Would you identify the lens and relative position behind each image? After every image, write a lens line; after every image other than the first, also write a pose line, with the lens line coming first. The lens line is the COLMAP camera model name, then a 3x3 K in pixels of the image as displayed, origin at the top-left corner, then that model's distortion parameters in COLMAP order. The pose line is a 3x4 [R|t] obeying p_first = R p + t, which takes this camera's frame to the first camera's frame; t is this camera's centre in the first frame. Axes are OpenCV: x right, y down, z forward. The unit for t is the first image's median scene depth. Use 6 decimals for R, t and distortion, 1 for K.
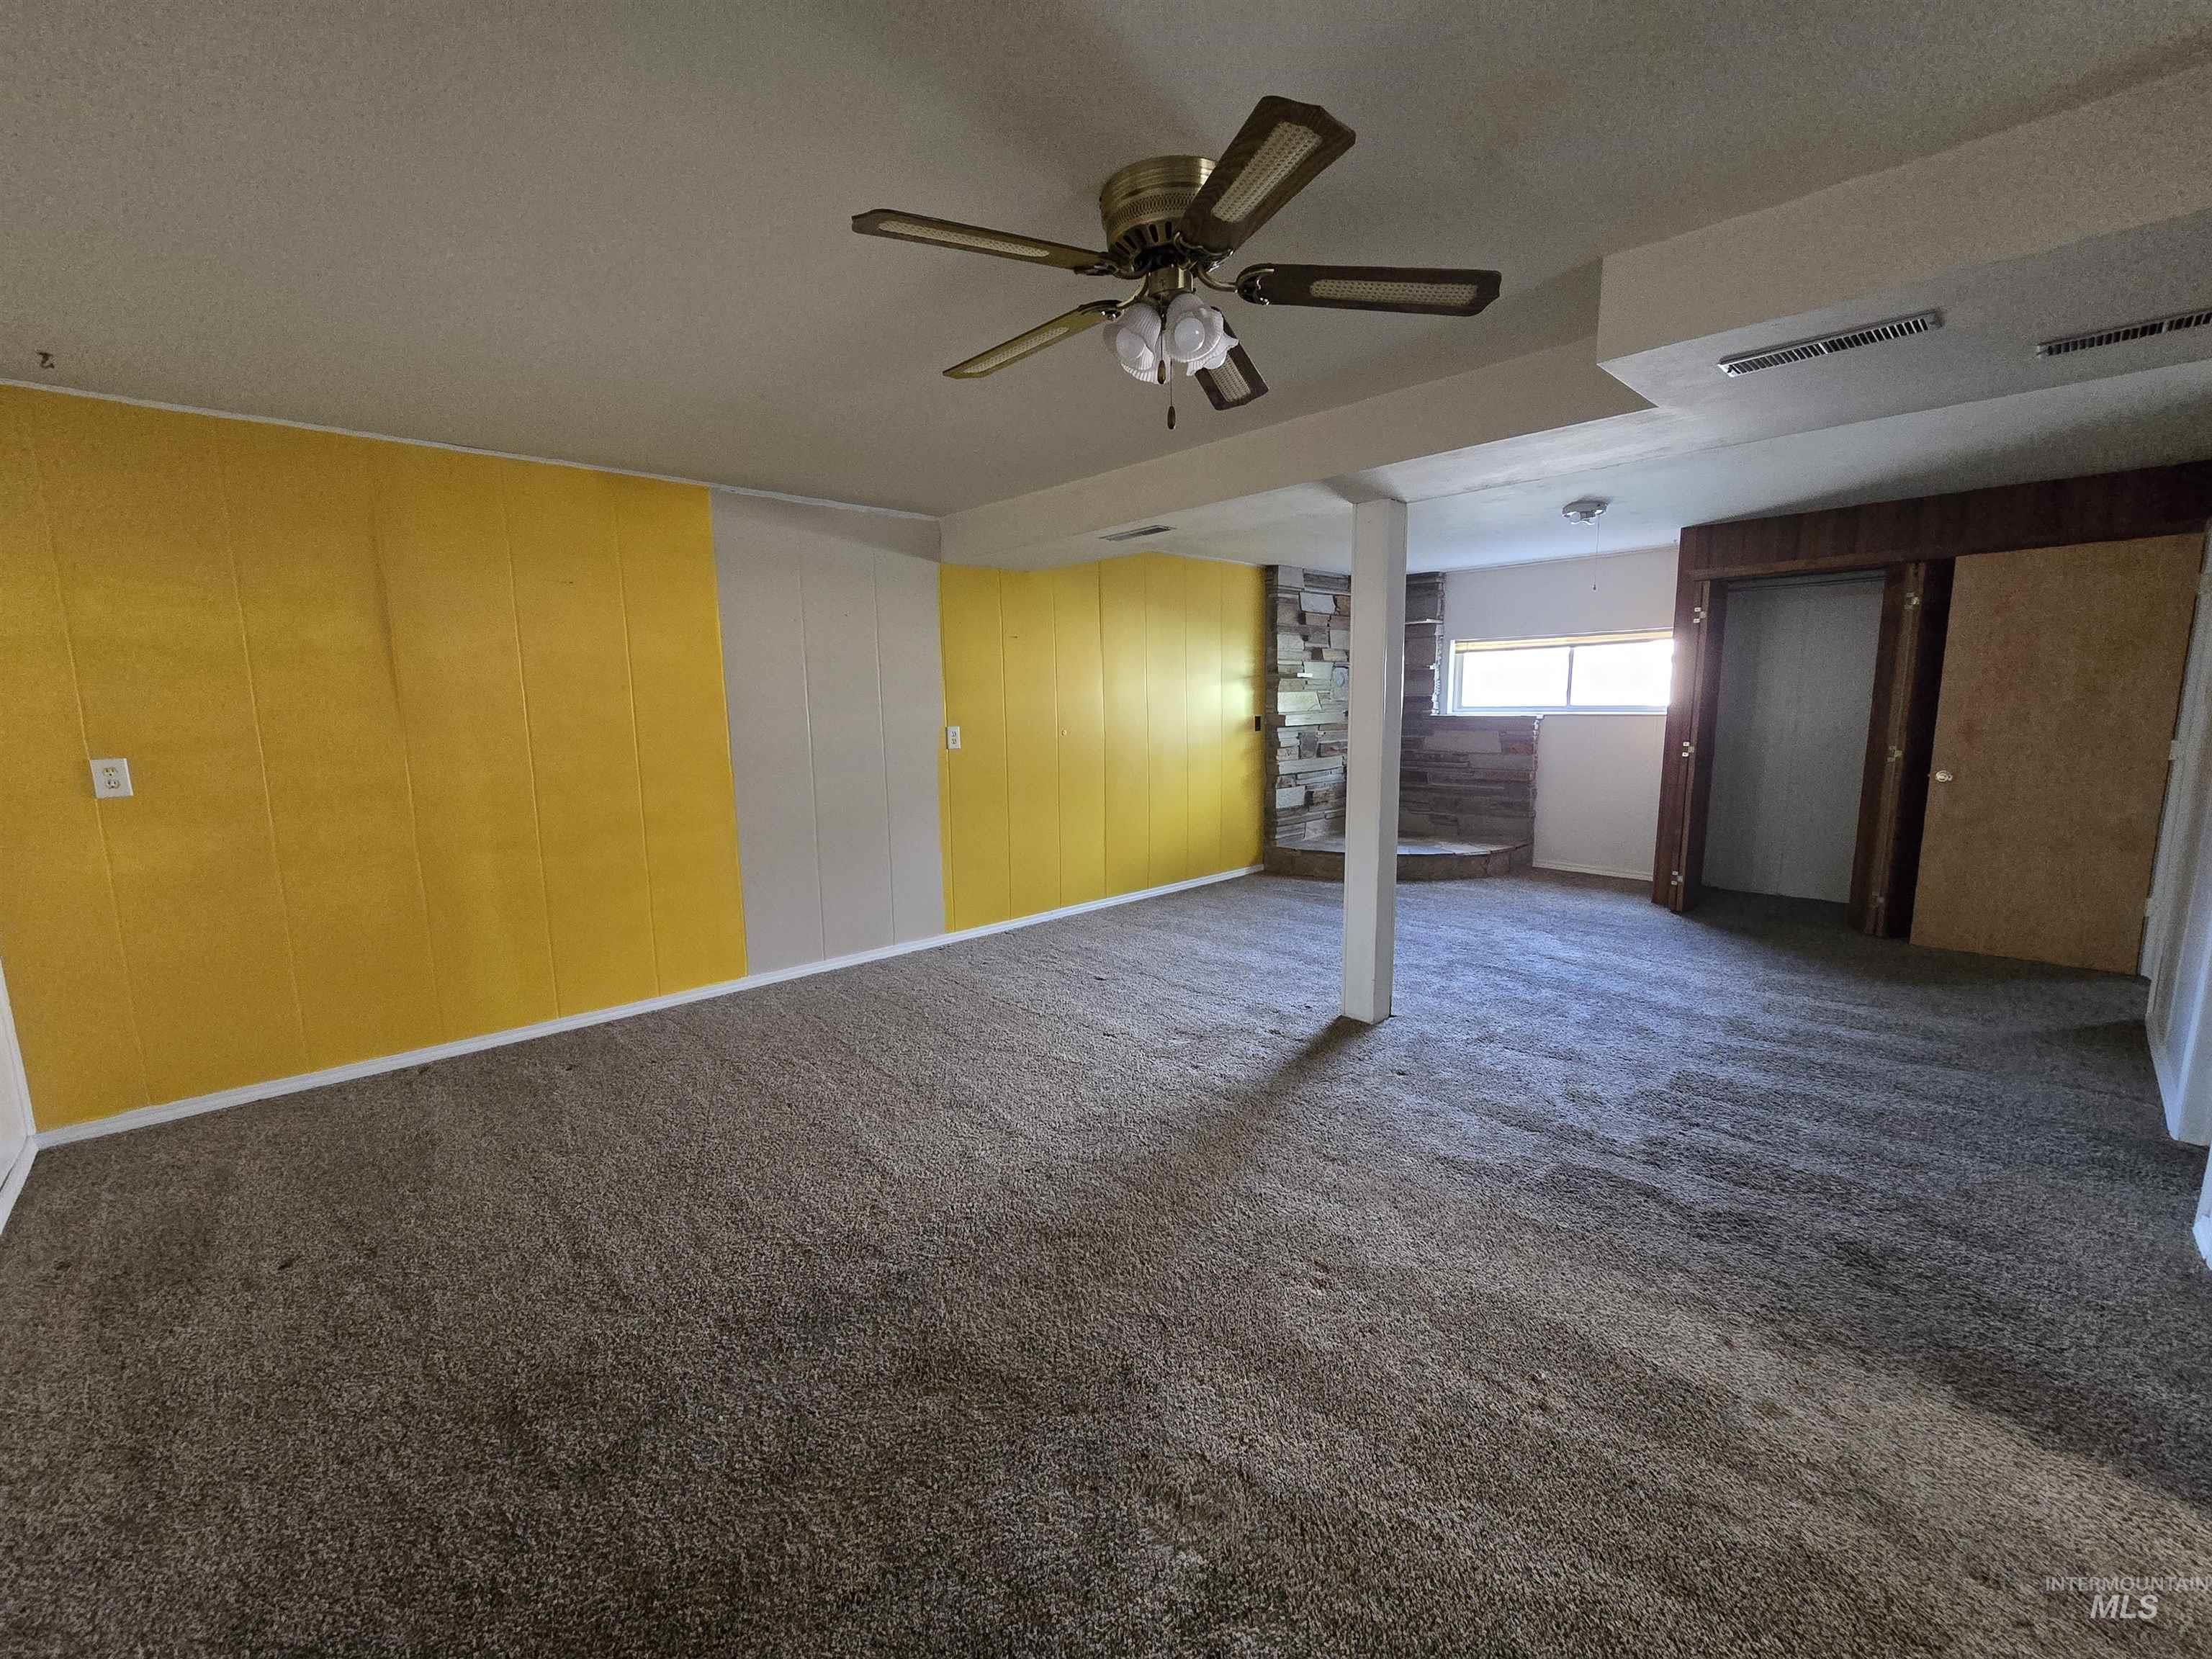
lens RADIAL K [[912.4, 0, 1097.3], [0, 912.4, 842.7], [0, 0, 1]] dist [-0.000108, 0.001301]
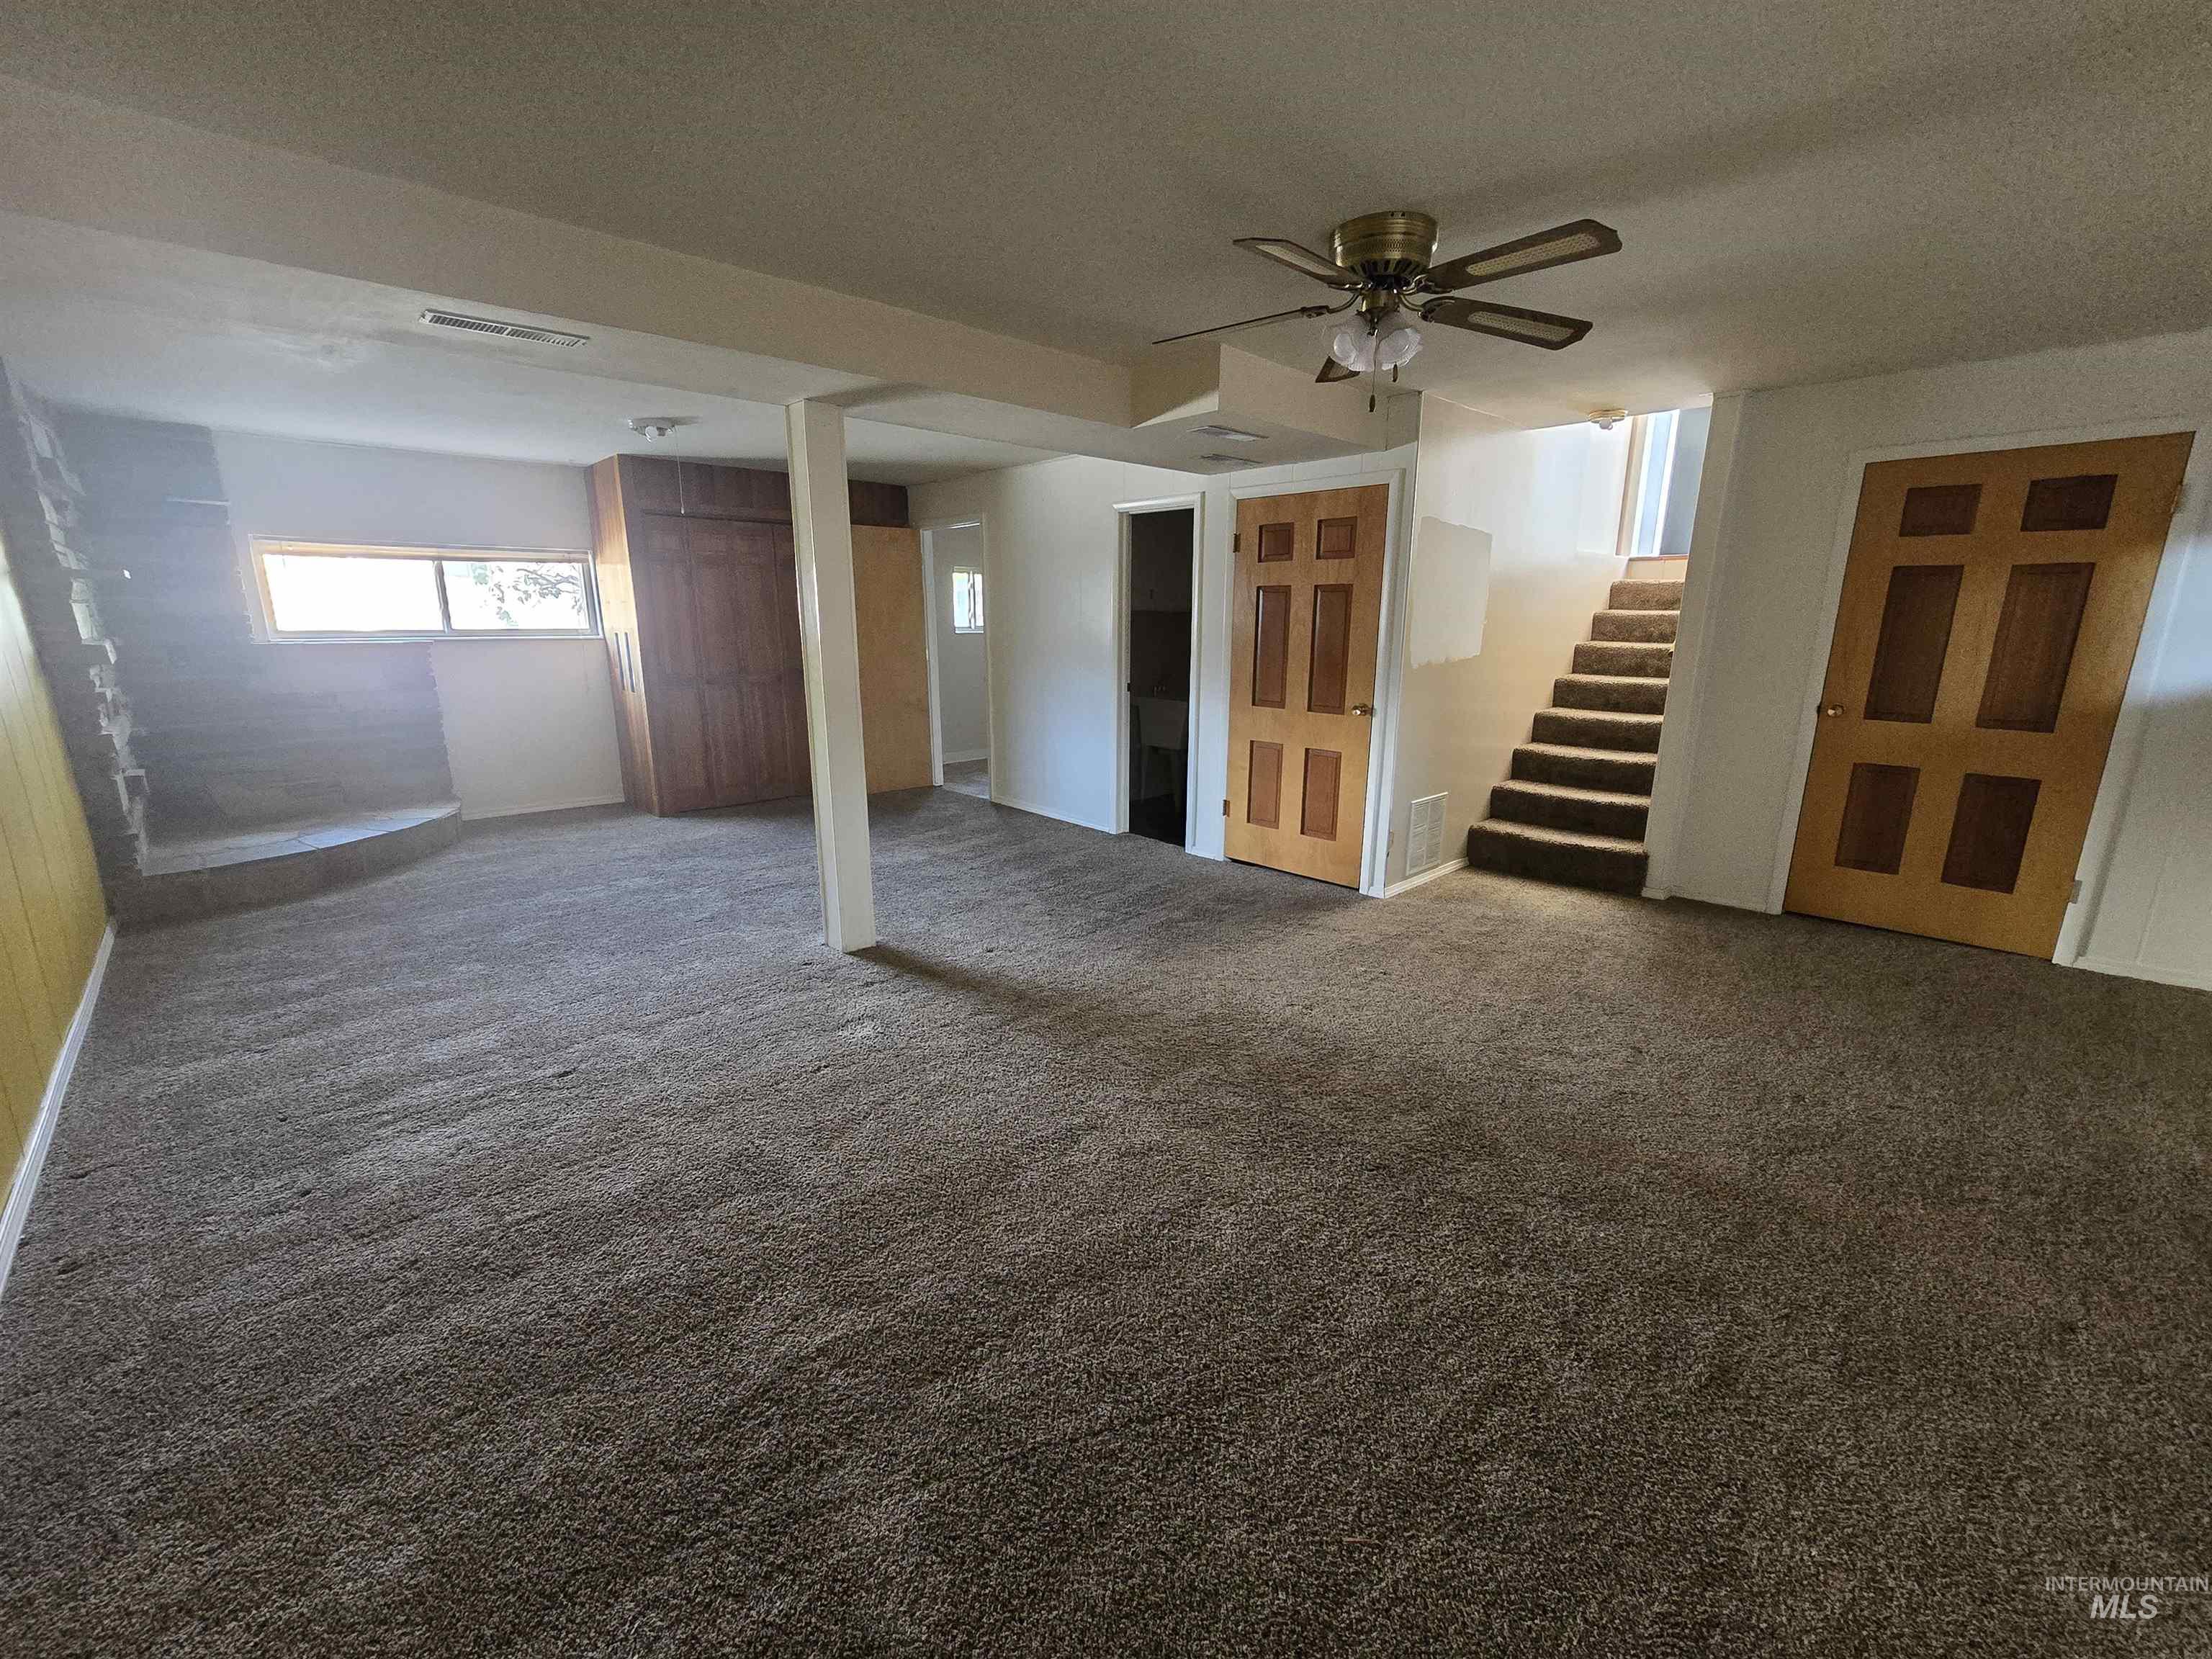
lens RADIAL K [[912.4, 0, 1102.0], [0, 912.4, 840.7], [0, 0, 1]] dist [-0.000108, 0.001301]
pose [[-0.006255, -0.219684, 0.975551, -0.674103], [0.148949, 0.964482, 0.218146, -0.098257], [-0.988825, 0.146672, 0.026689, 0.717133]]
